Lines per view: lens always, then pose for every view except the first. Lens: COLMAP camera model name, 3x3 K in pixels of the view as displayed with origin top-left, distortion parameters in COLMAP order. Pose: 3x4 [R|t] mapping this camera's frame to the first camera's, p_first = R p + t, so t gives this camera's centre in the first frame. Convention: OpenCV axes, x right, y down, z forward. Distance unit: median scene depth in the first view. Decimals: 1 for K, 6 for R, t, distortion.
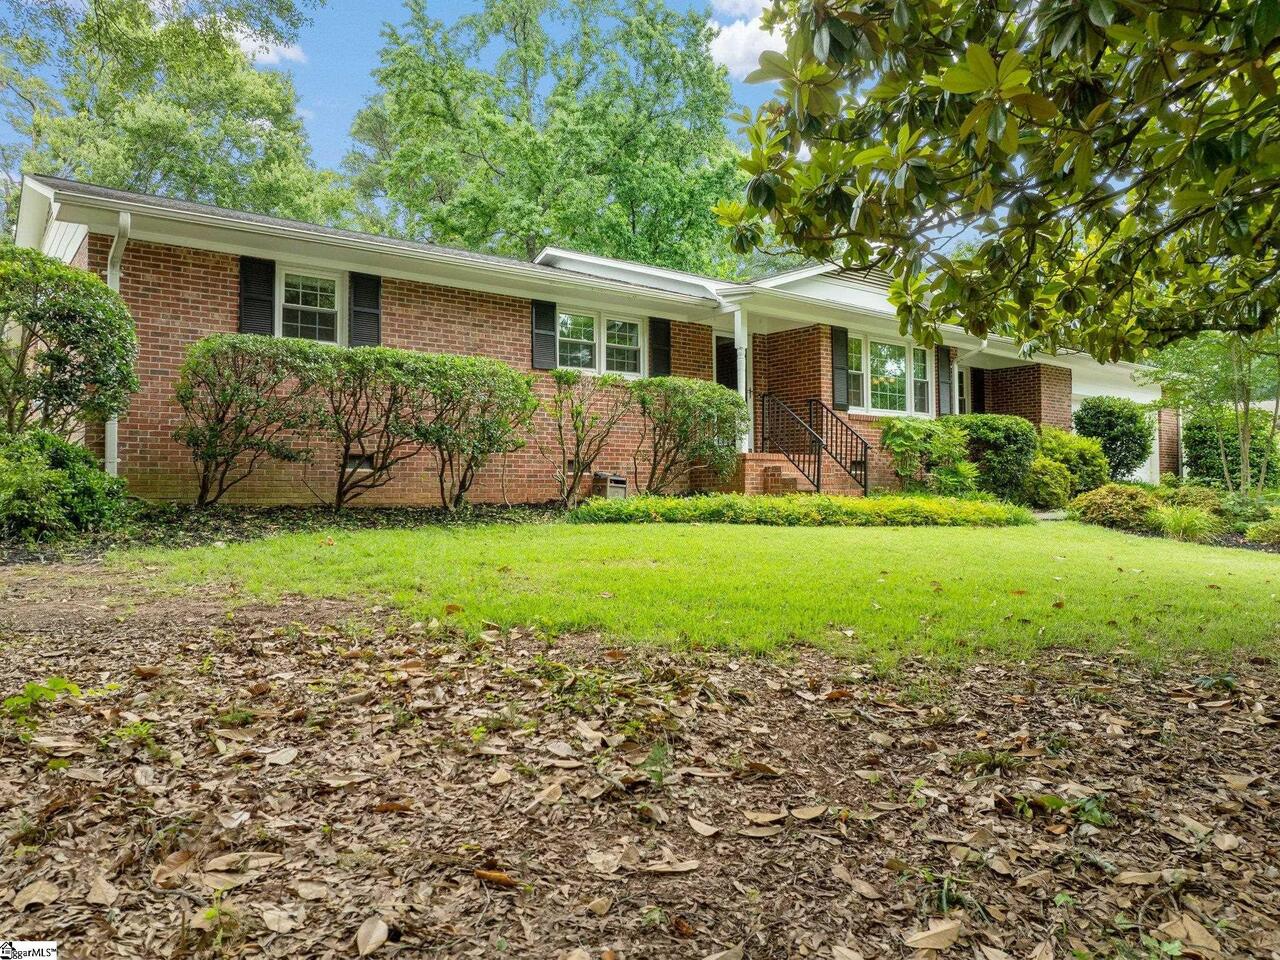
lens RADIAL K [[912.0, 0, 640.0], [0, 912.0, 480.0], [0, 0, 1]] dist [-0.071372, 0.043557]
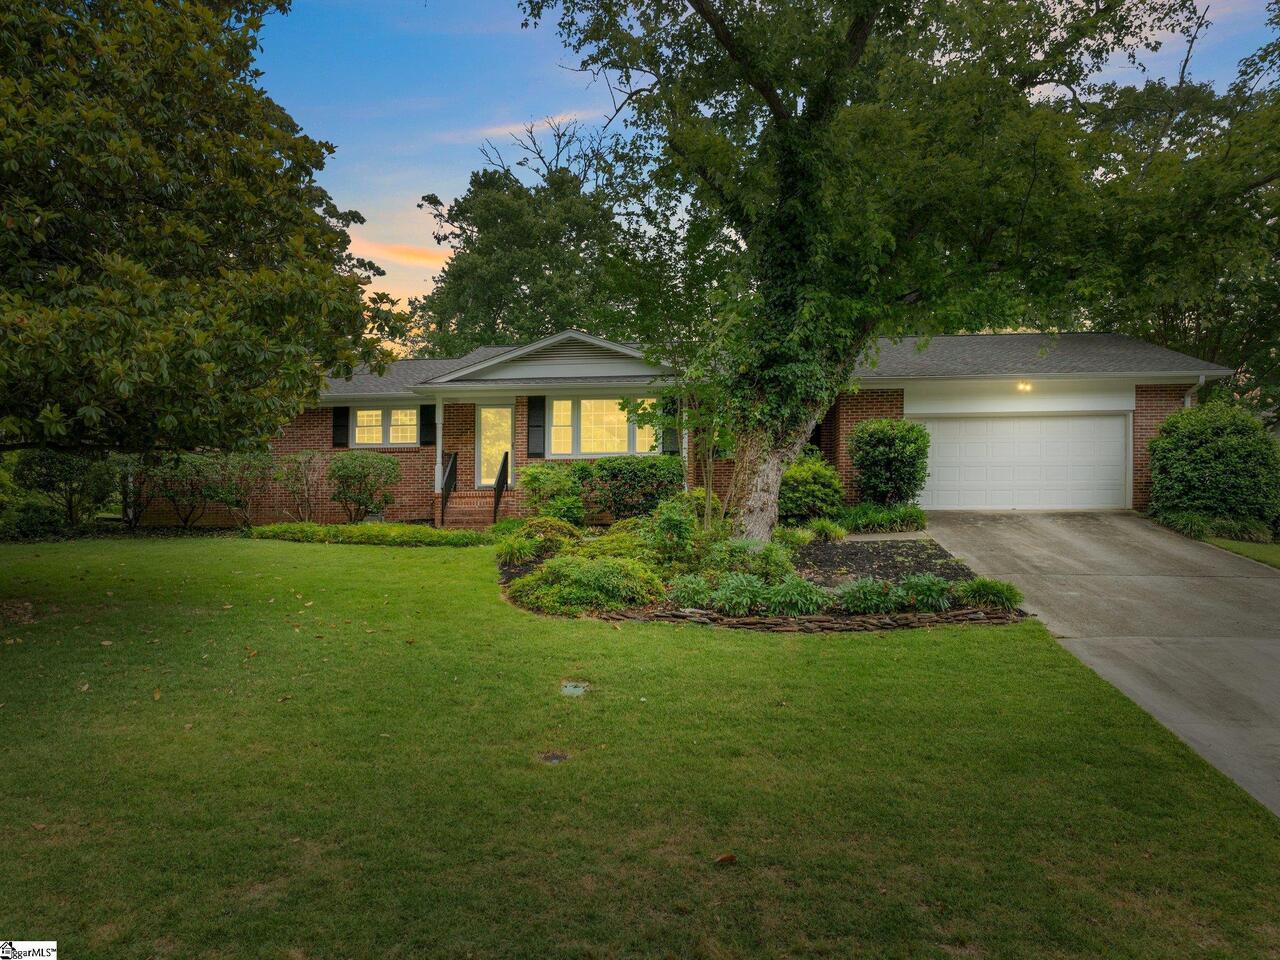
lens RADIAL K [[912.0, 0, 640.0], [0, 912.0, 480.0], [0, 0, 1]] dist [-0.071372, 0.043557]
pose [[0.720043, -0.027019, -0.693404, 1.297901], [0.014703, 0.999611, -0.023683, -0.011911], [0.693774, 0.006857, 0.720160, 0.160765]]
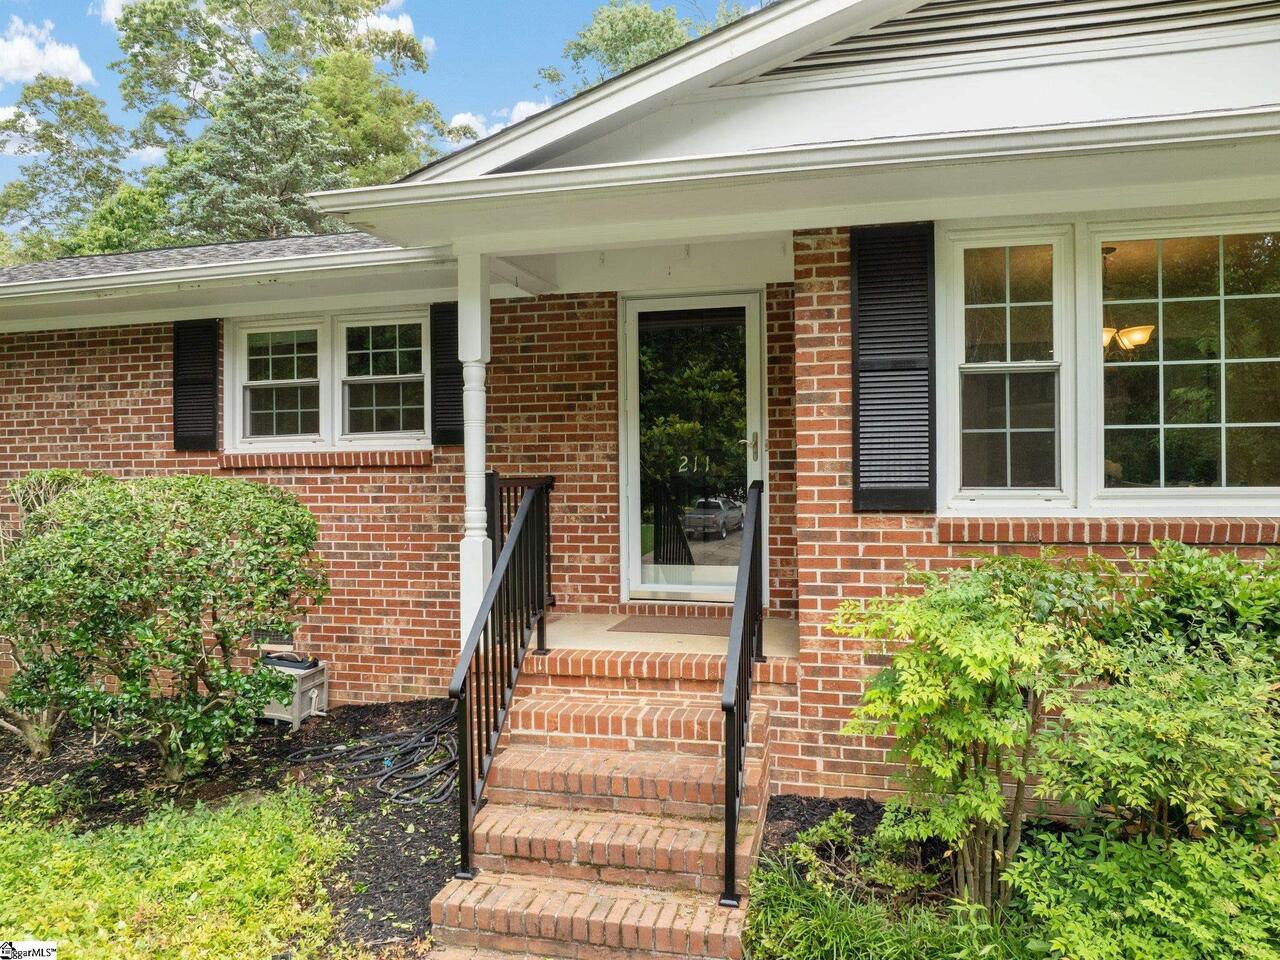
lens RADIAL K [[912.0, 0, 640.0], [0, 912.0, 480.0], [0, 0, 1]] dist [-0.071372, 0.043557]
pose [[0.608242, 0.009518, -0.793695, 0.420237], [0.022975, 0.999298, 0.029591, -0.101777], [0.793419, -0.036234, 0.607596, 0.792564]]
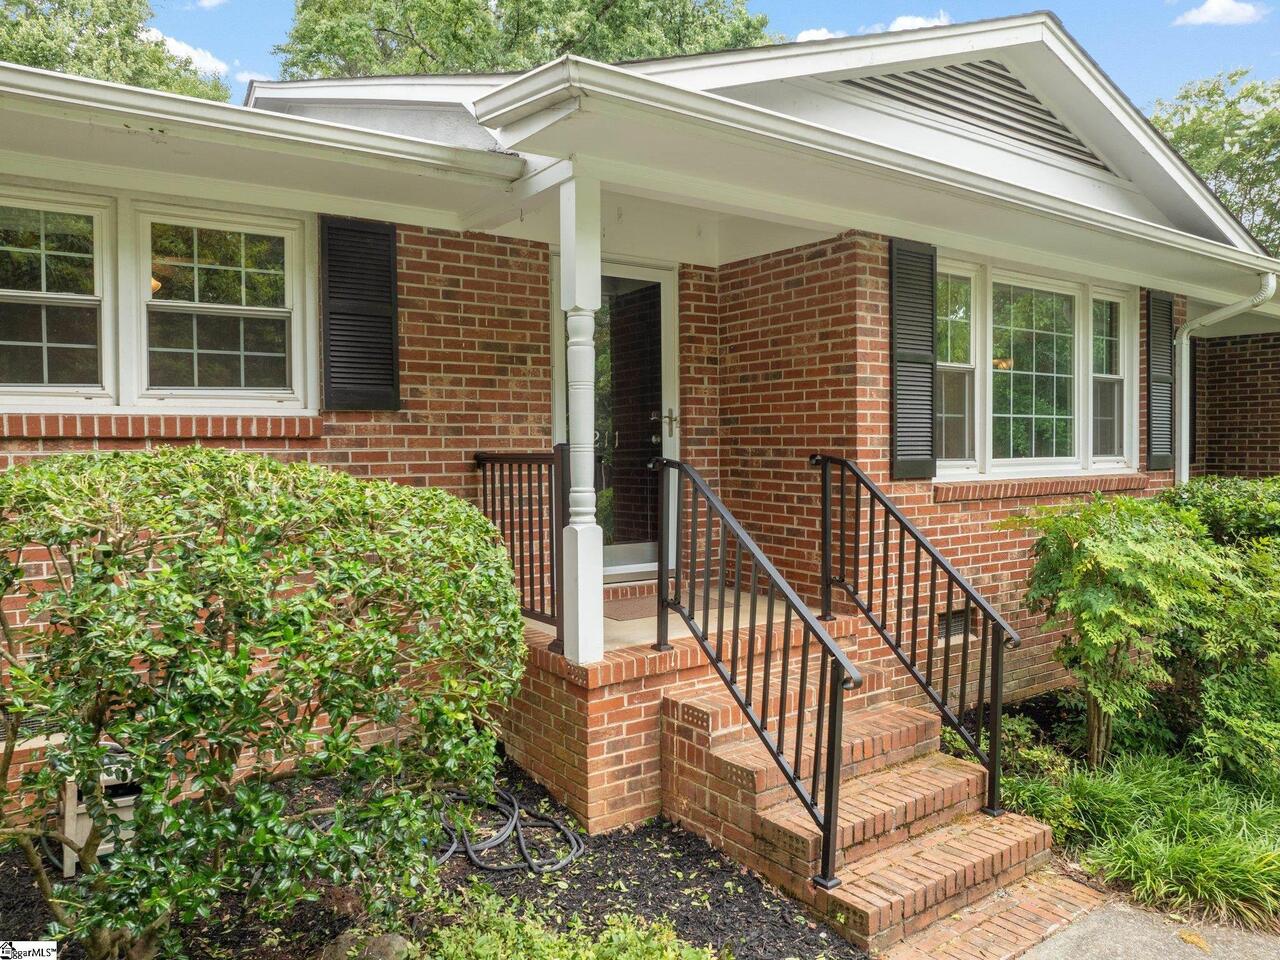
lens RADIAL K [[912.0, 0, 640.0], [0, 912.0, 480.0], [0, 0, 1]] dist [-0.071372, 0.043557]
pose [[0.998330, 0.001003, -0.057755, 0.141100], [0.002290, 0.998376, 0.056918, -0.101137], [0.057718, -0.056955, 0.996707, 0.669860]]
